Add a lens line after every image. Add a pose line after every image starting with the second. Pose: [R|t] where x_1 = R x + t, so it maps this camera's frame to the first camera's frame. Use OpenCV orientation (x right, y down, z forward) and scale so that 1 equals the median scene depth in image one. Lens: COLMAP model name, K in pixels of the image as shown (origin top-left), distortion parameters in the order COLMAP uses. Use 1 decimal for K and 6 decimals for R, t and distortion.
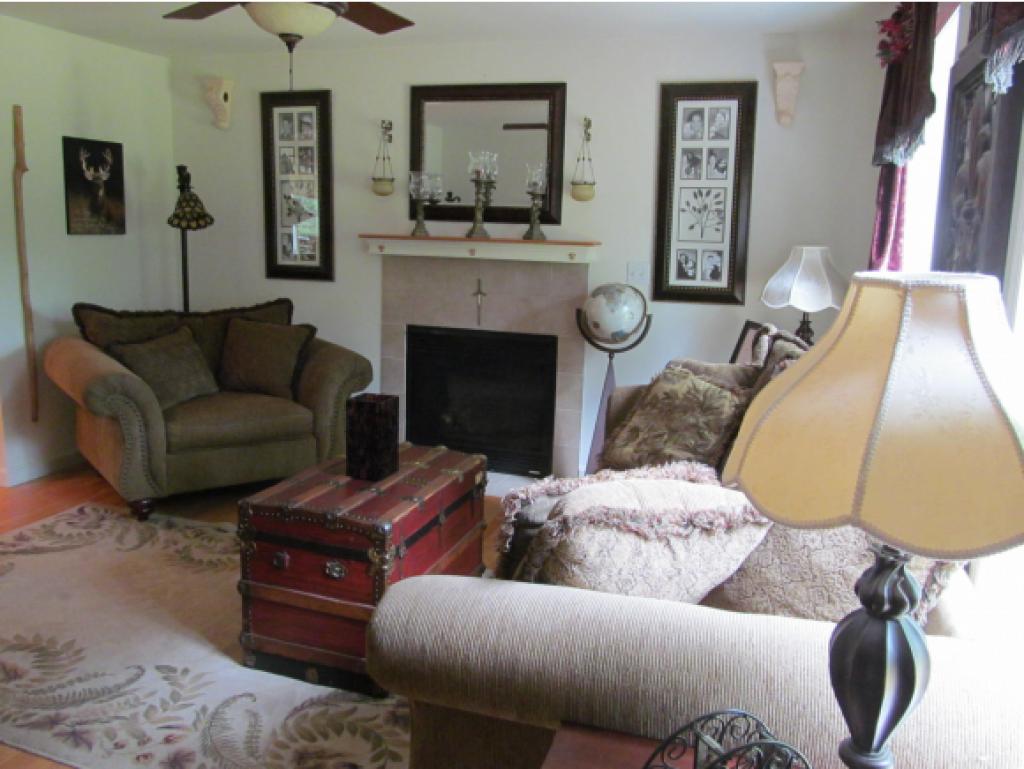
lens RADIAL K [[844.9, 0, 506.6], [0, 844.9, 381.9], [0, 0, 1]] dist [-0.051000, 0.014102]
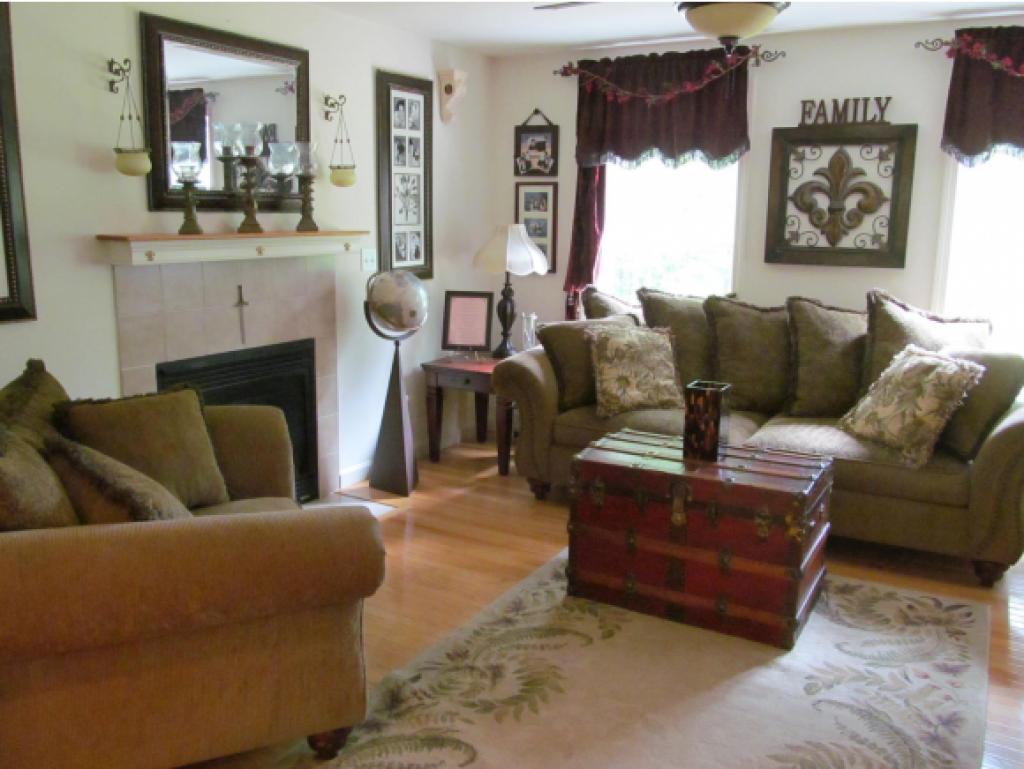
lens RADIAL K [[844.9, 0, 506.6], [0, 844.9, 381.9], [0, 0, 1]] dist [-0.051000, 0.014102]
pose [[0.206542, -0.220948, 0.953164, -0.823955], [0.170743, 0.967361, 0.187240, -0.154248], [-0.963425, 0.124074, 0.237526, 0.656932]]
